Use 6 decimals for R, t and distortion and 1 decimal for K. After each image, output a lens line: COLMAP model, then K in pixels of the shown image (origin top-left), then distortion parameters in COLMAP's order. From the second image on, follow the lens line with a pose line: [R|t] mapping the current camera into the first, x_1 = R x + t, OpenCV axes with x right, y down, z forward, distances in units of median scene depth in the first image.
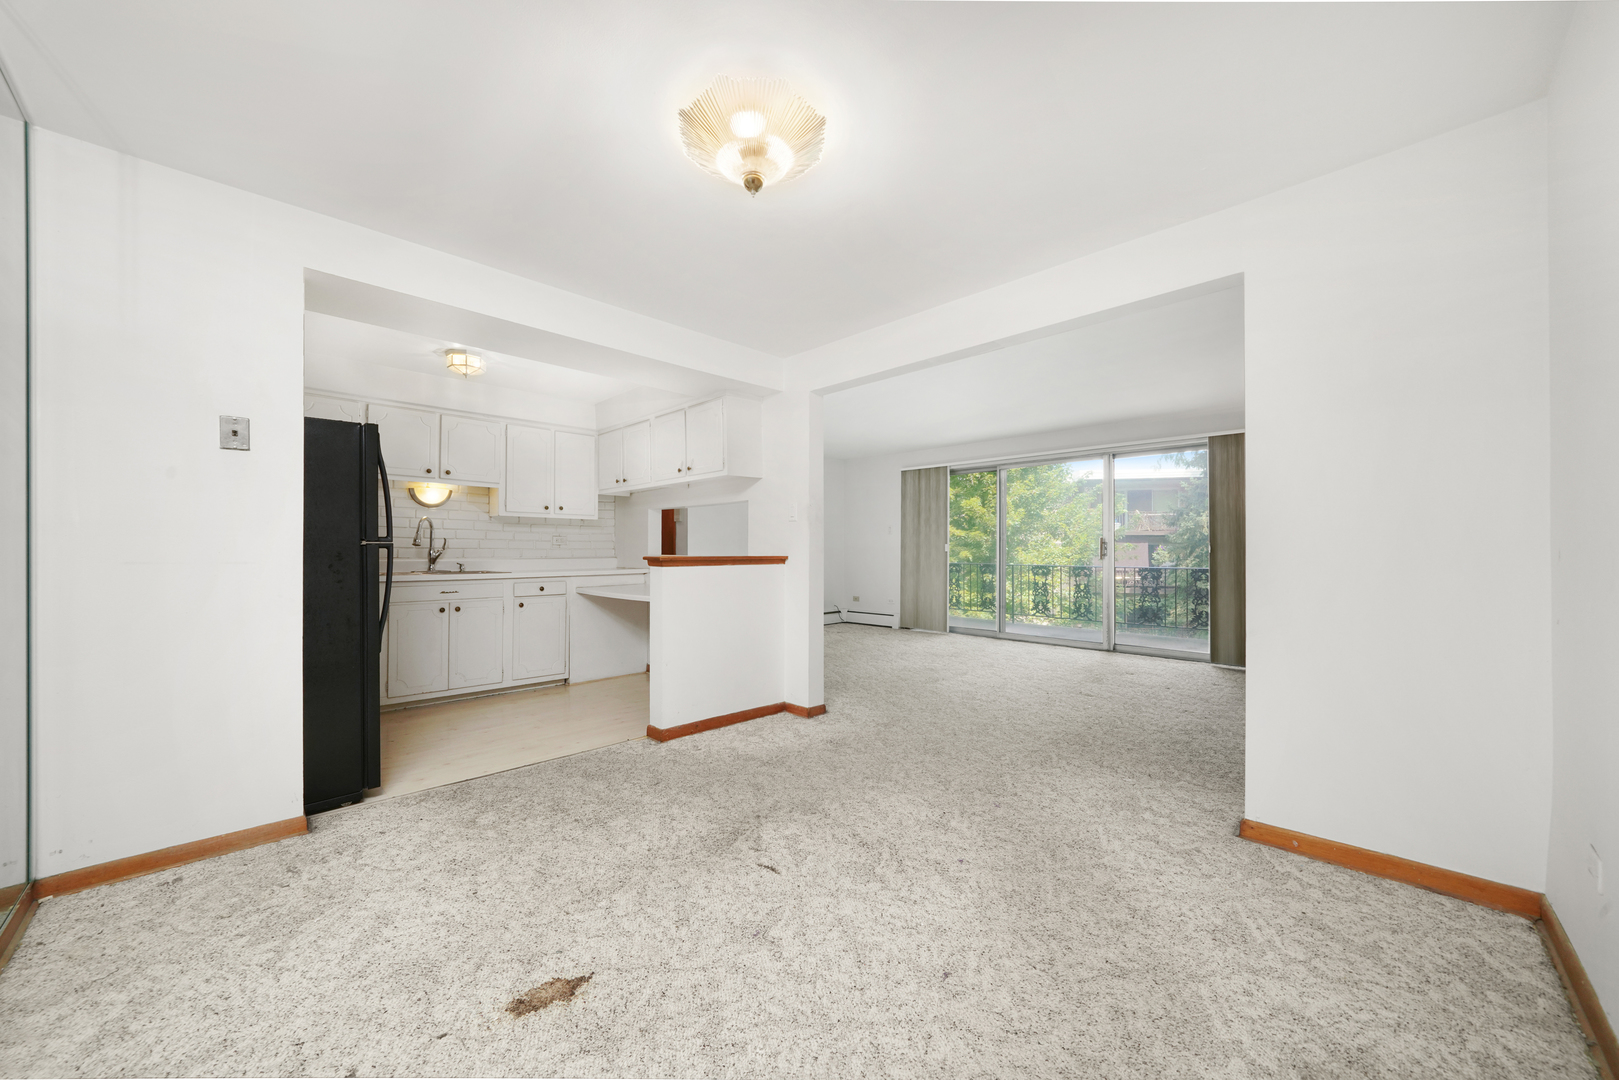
lens RADIAL K [[593.2, 0, 805.5], [0, 593.2, 548.4], [0, 0, 1]] dist [-0.001608, -0.000124]
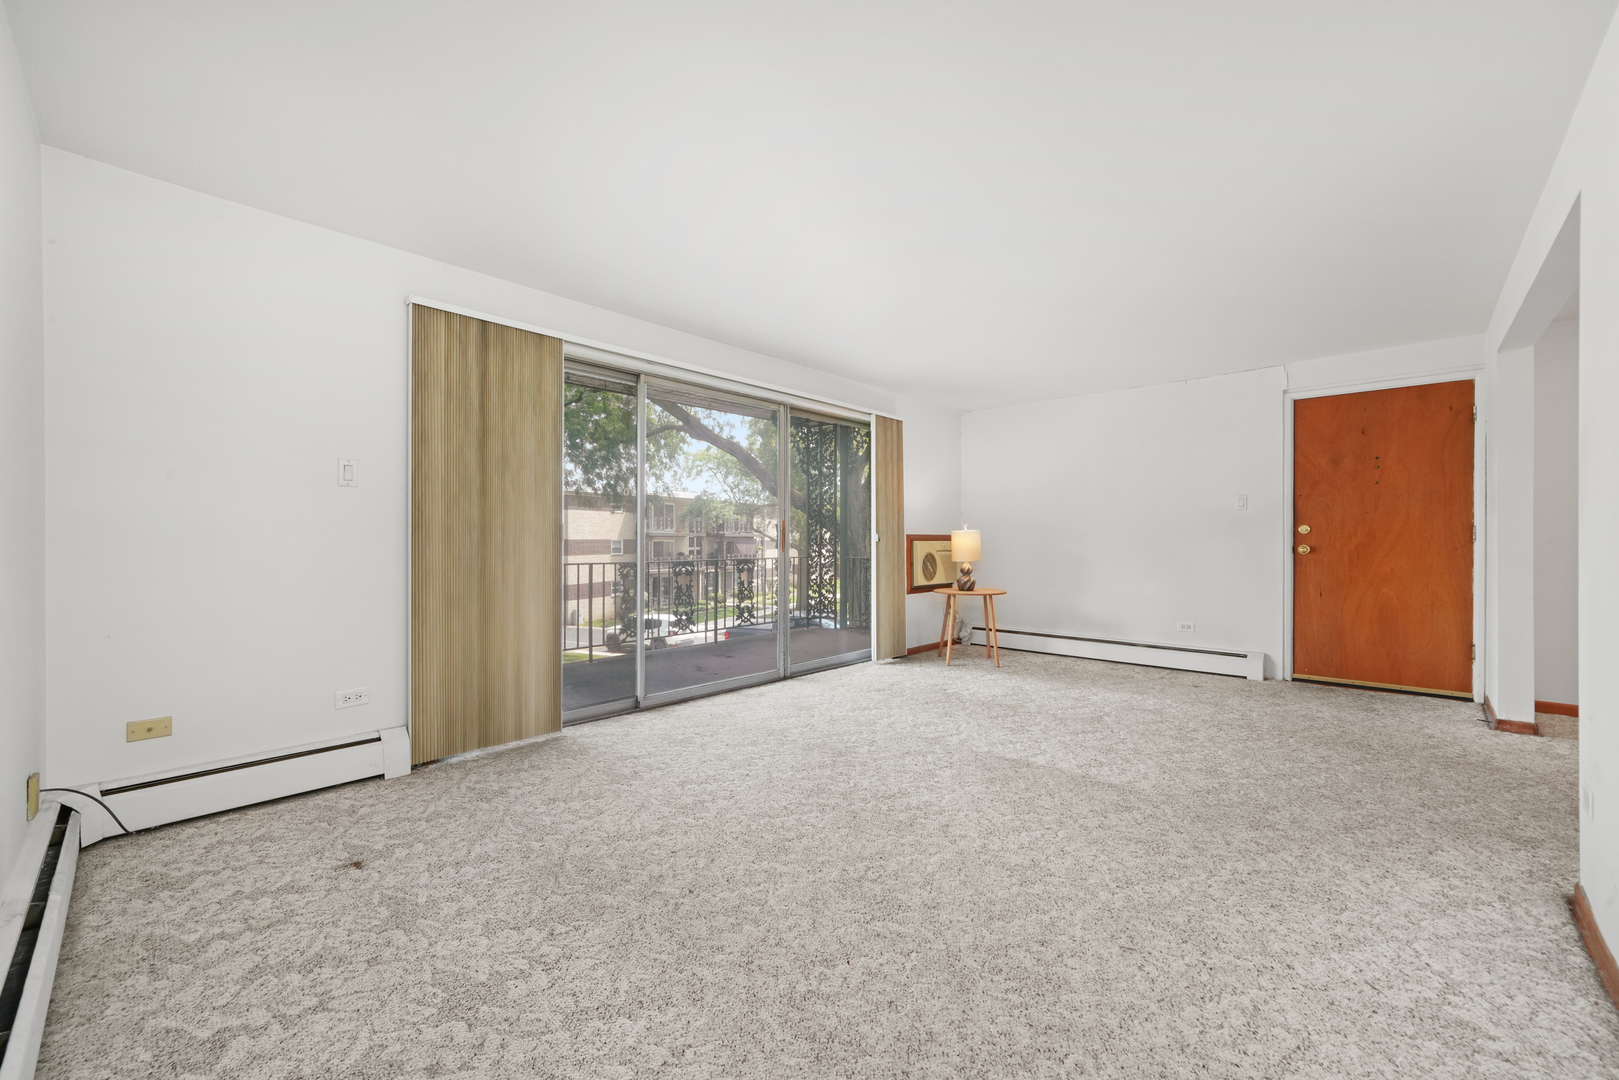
lens RADIAL K [[631.8, 0, 813.3], [0, 631.8, 547.1], [0, 0, 1]] dist [-0.006224, 0.000596]
pose [[-0.033319, -0.012048, 0.999372, -0.396770], [-0.002734, 0.999925, 0.011964, 0.008193], [-0.999441, -0.002334, -0.033350, 1.533256]]
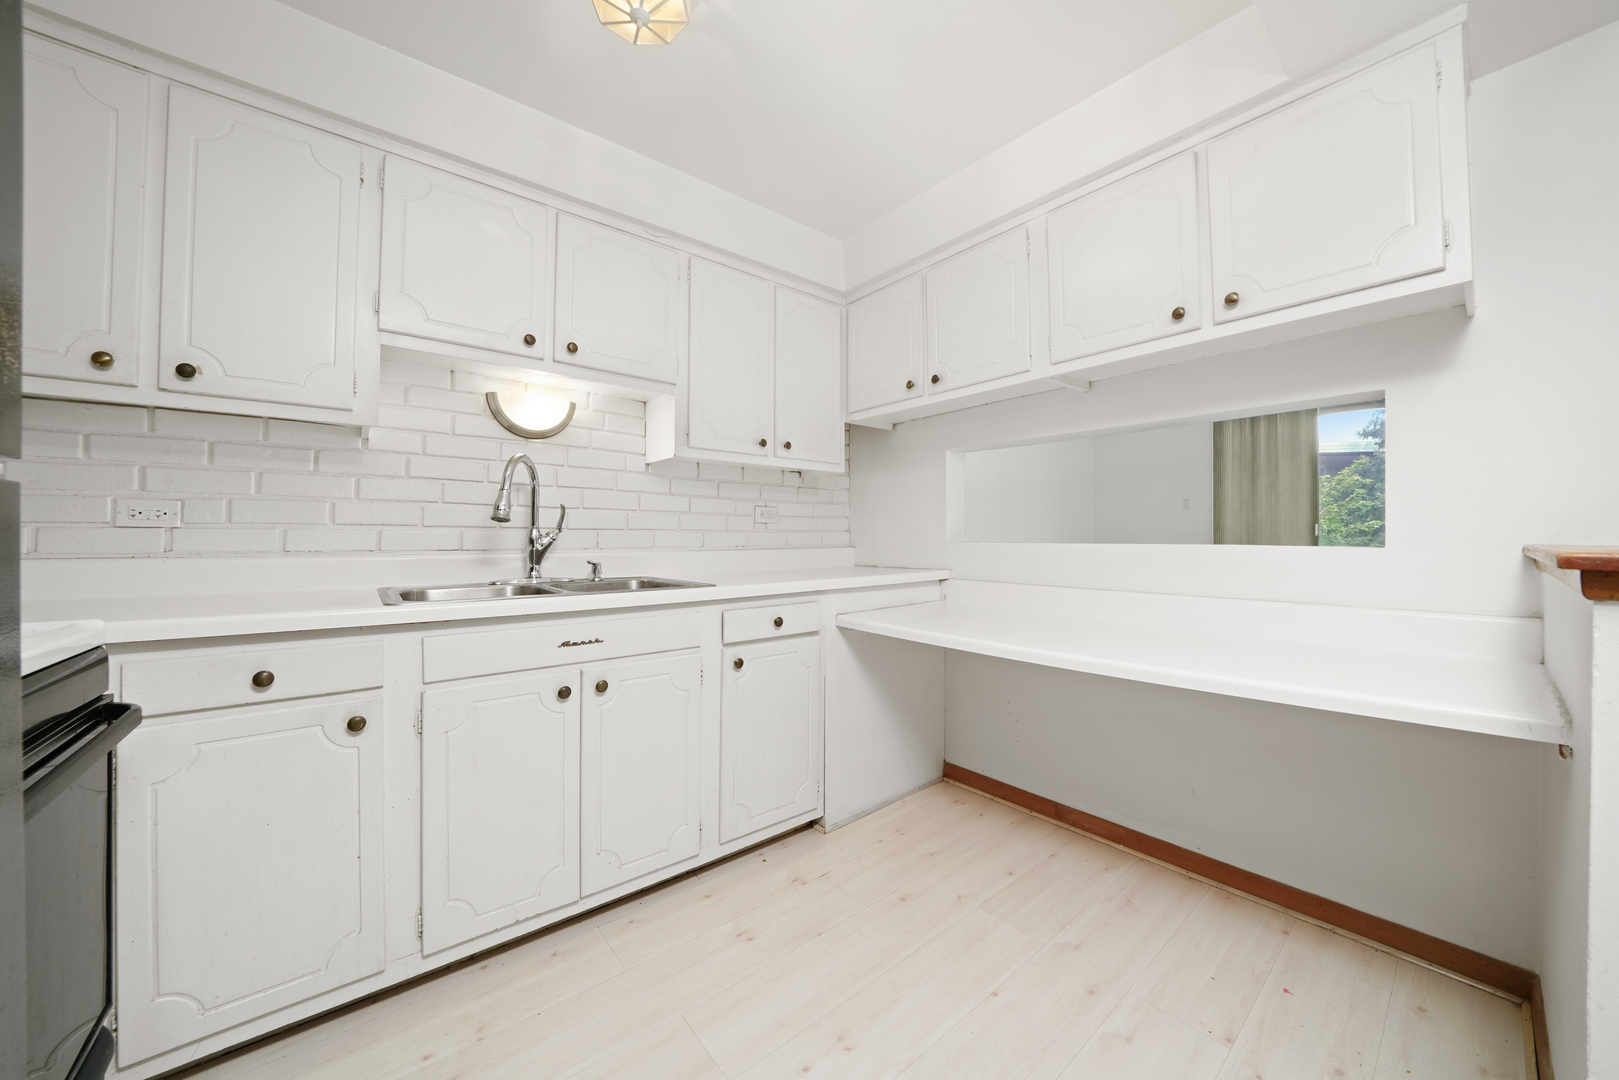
lens RADIAL K [[571.2, 0, 816.3], [0, 571.2, 530.4], [0, 0, 1]] dist [-0.018569, 0.000078]
pose [[0.996088, -0.003548, -0.088296, -0.428491], [0.002740, 0.999953, -0.009267, 0.006421], [0.088325, 0.008989, 0.996051, 0.666078]]
